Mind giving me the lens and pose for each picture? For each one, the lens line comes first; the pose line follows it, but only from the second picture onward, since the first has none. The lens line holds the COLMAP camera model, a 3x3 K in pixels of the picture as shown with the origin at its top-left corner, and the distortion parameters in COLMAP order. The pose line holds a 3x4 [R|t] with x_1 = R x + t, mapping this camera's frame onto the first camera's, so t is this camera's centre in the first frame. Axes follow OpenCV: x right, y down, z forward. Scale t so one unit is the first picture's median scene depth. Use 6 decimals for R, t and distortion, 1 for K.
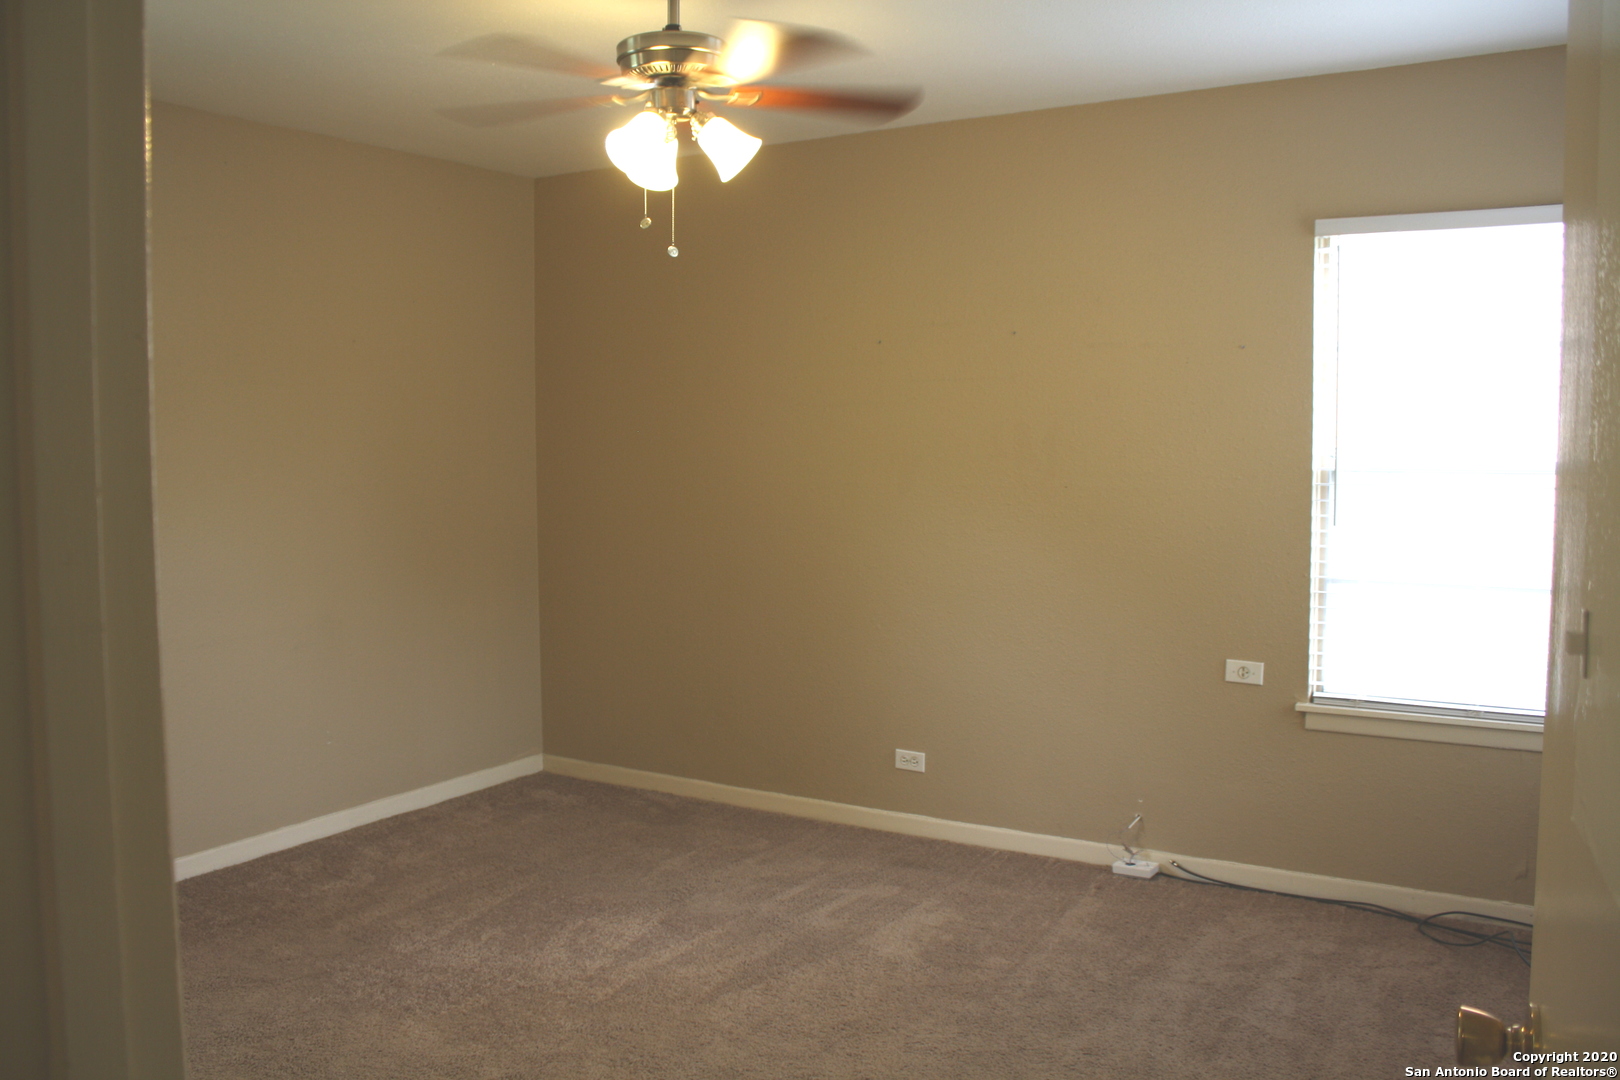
lens RADIAL K [[1334.6, 0, 819.3], [0, 1334.6, 537.0], [0, 0, 1]] dist [-0.150632, 0.135856]
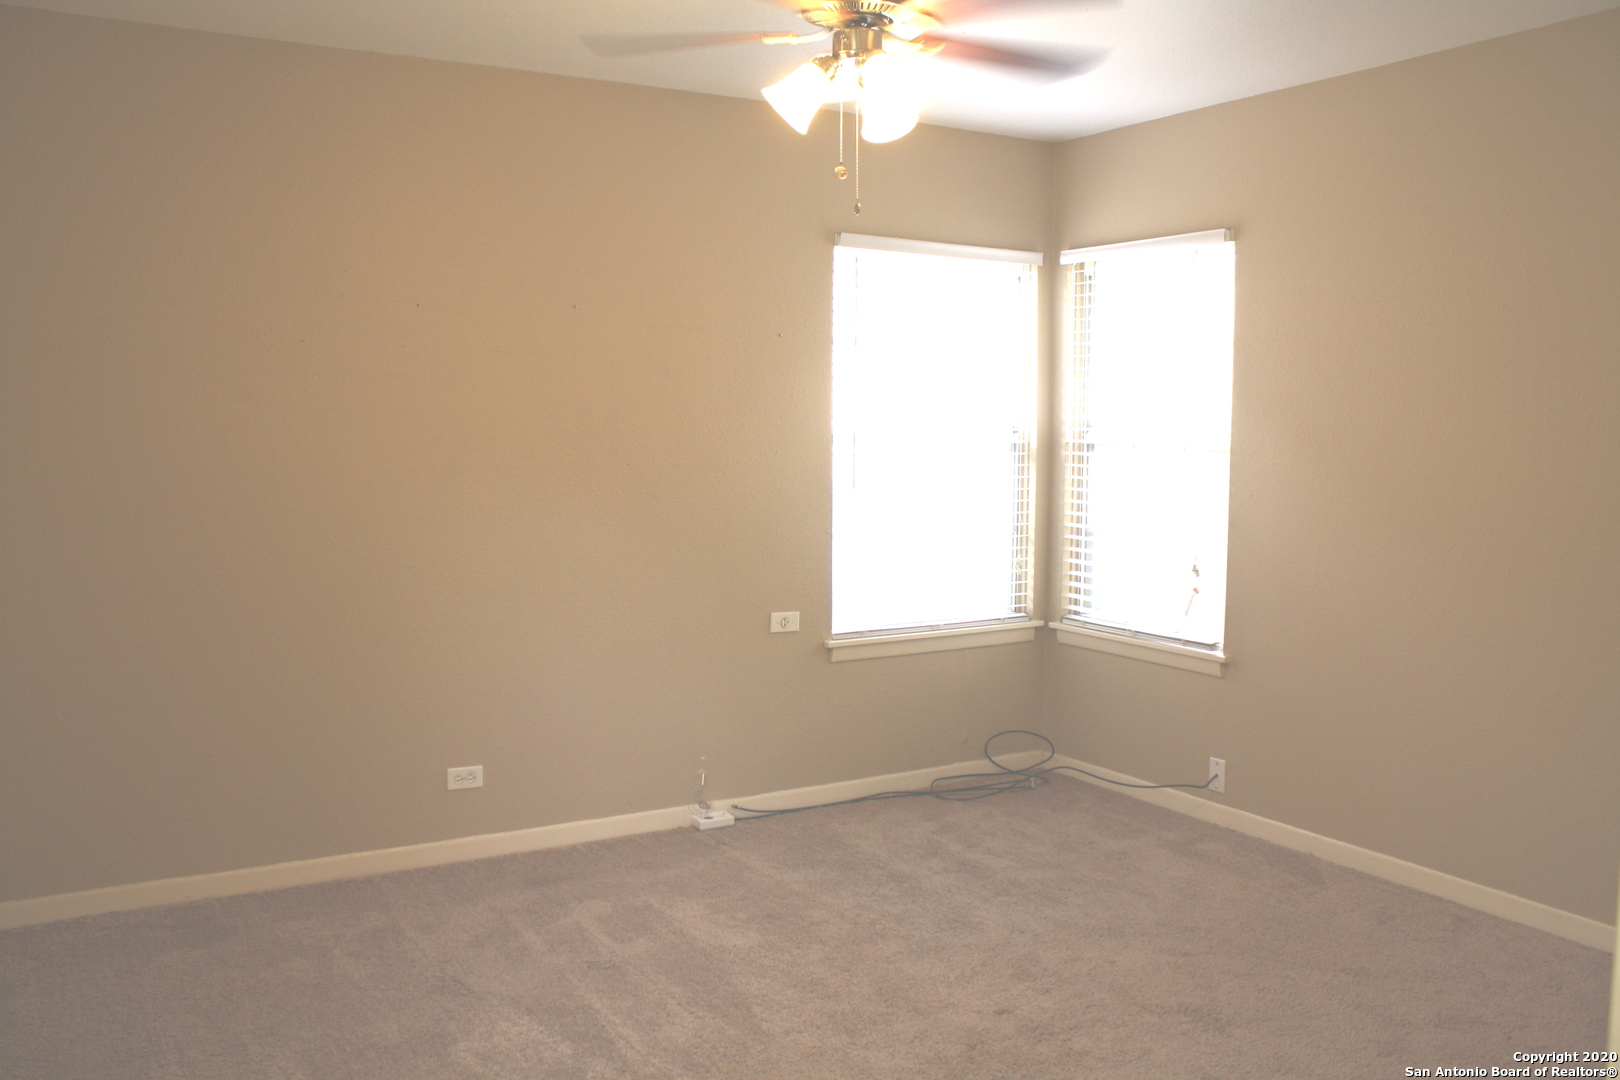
lens RADIAL K [[1334.6, 0, 819.3], [0, 1334.6, 537.0], [0, 0, 1]] dist [-0.150632, 0.135856]
pose [[0.462585, -0.069114, 0.883877, -0.692599], [0.054978, 0.997274, 0.049208, -0.026266], [-0.884868, 0.025831, 0.465124, 0.444977]]
